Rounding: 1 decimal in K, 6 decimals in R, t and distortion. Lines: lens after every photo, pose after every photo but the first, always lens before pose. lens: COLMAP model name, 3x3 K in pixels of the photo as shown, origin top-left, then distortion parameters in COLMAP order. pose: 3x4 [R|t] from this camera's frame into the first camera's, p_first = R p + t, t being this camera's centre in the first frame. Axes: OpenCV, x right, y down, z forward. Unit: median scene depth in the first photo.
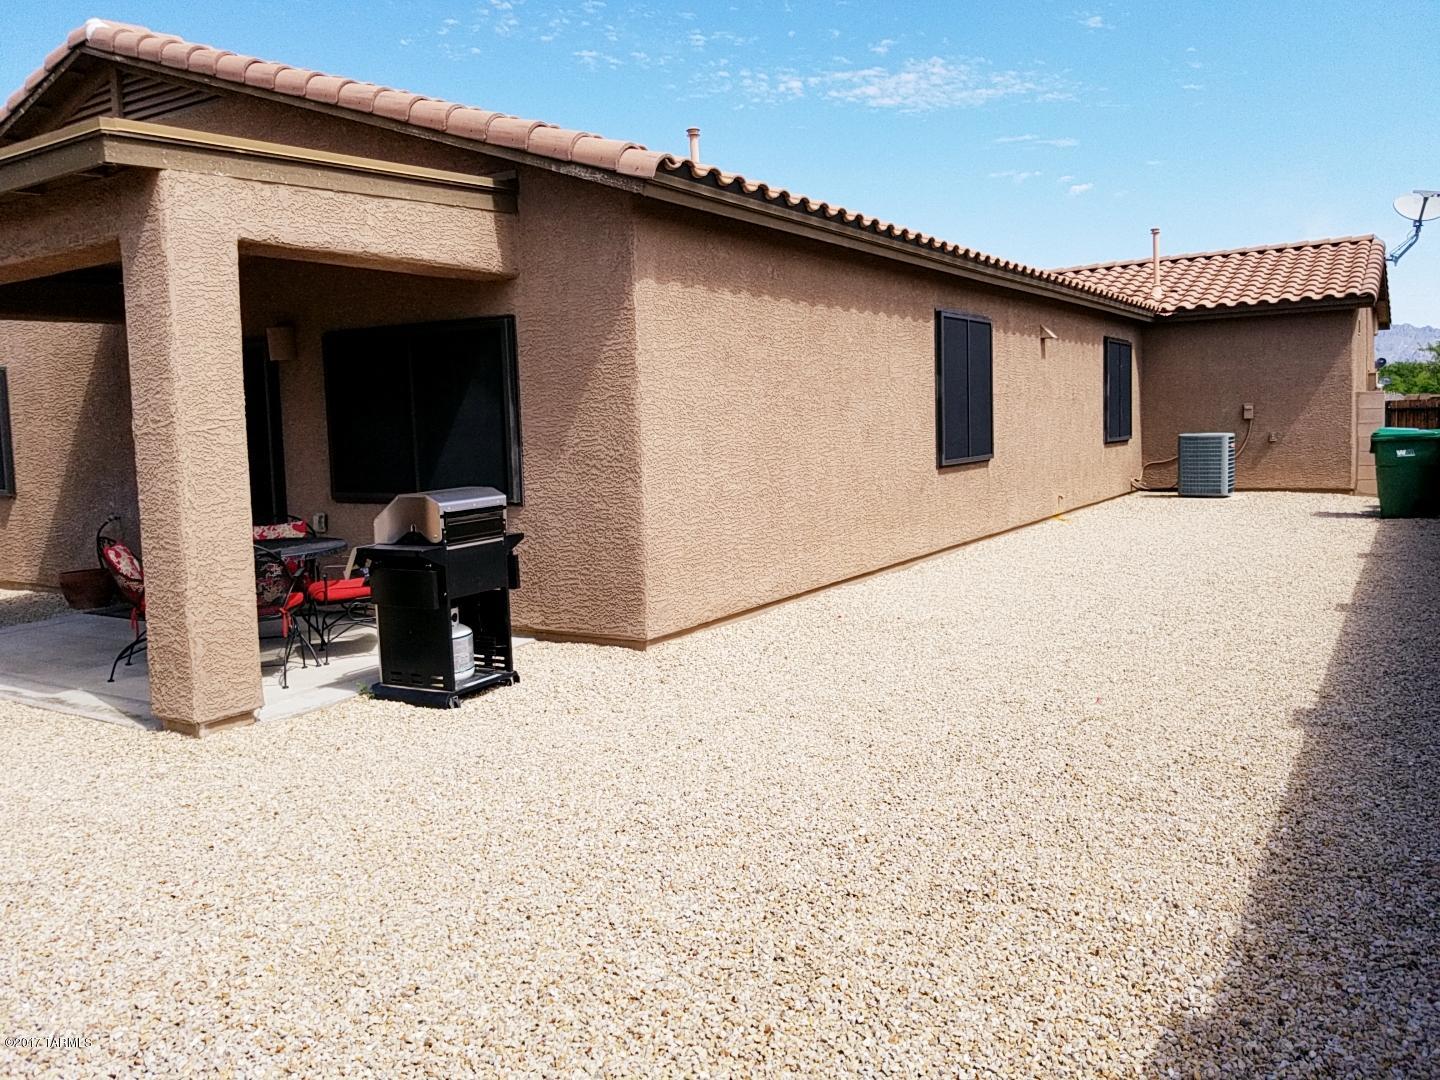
lens RADIAL K [[1113.3, 0, 720.0], [0, 1113.3, 540.0], [0, 0, 1]] dist [-0.003054, -0.029780]
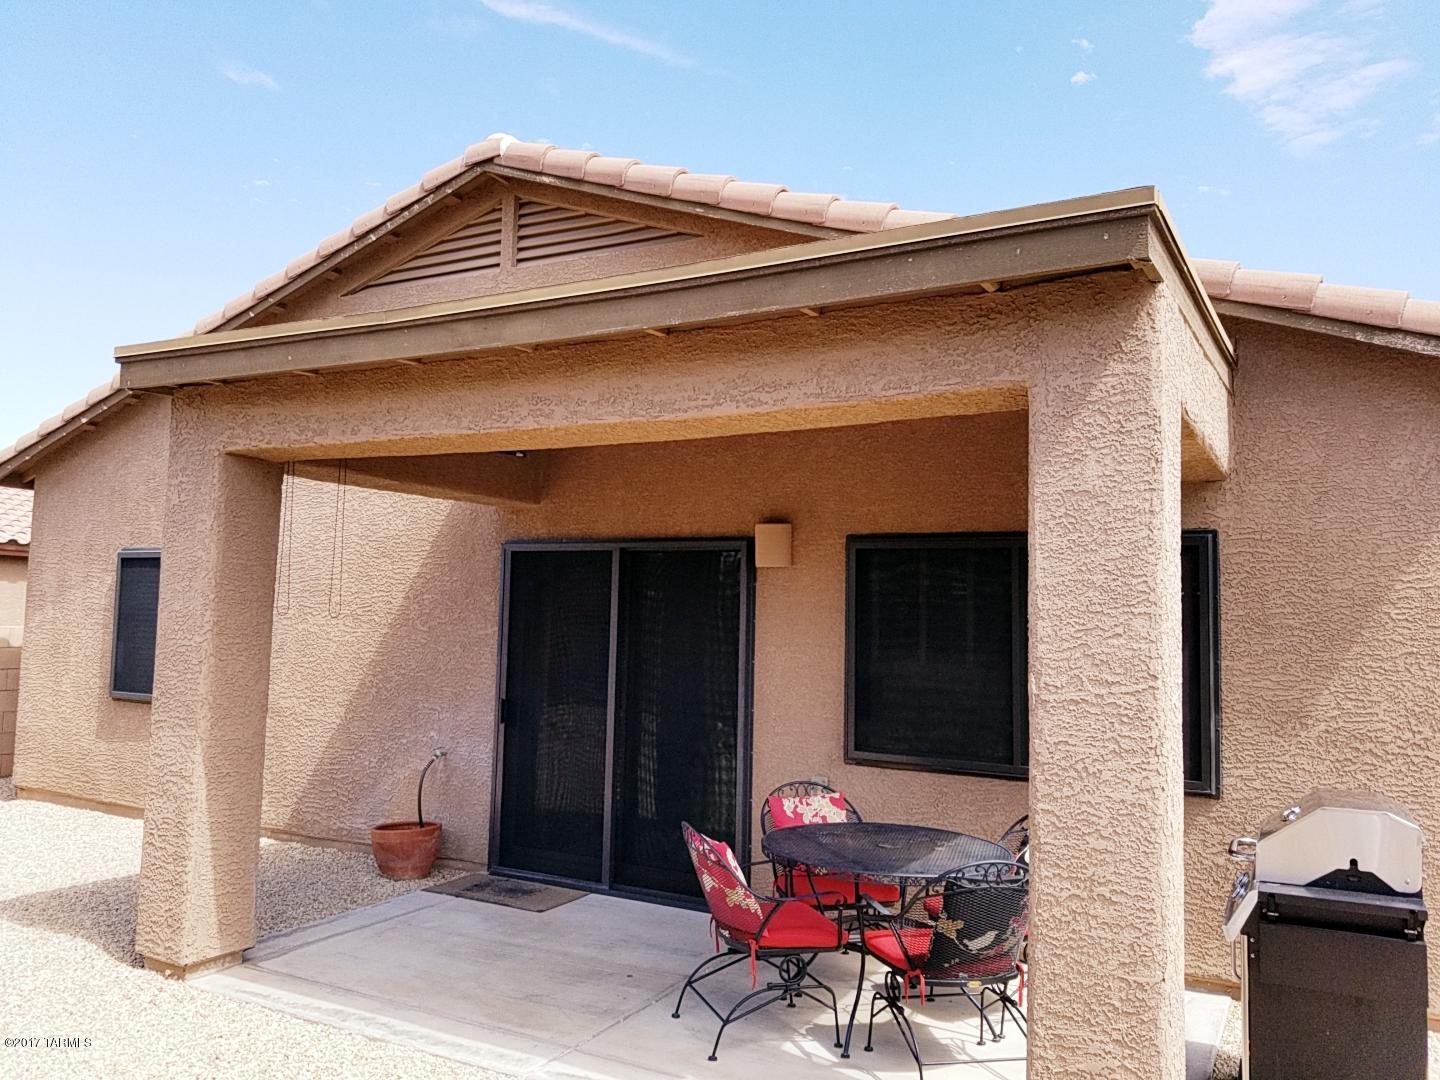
lens RADIAL K [[1174.2, 0, 720.0], [0, 1174.2, 540.0], [0, 0, 1]] dist [-0.010070, -0.012808]
pose [[0.998277, 0.058130, 0.007974, -0.511988], [-0.055696, 0.981561, -0.182856, -0.038958], [-0.018457, 0.182097, 0.983107, 0.260644]]
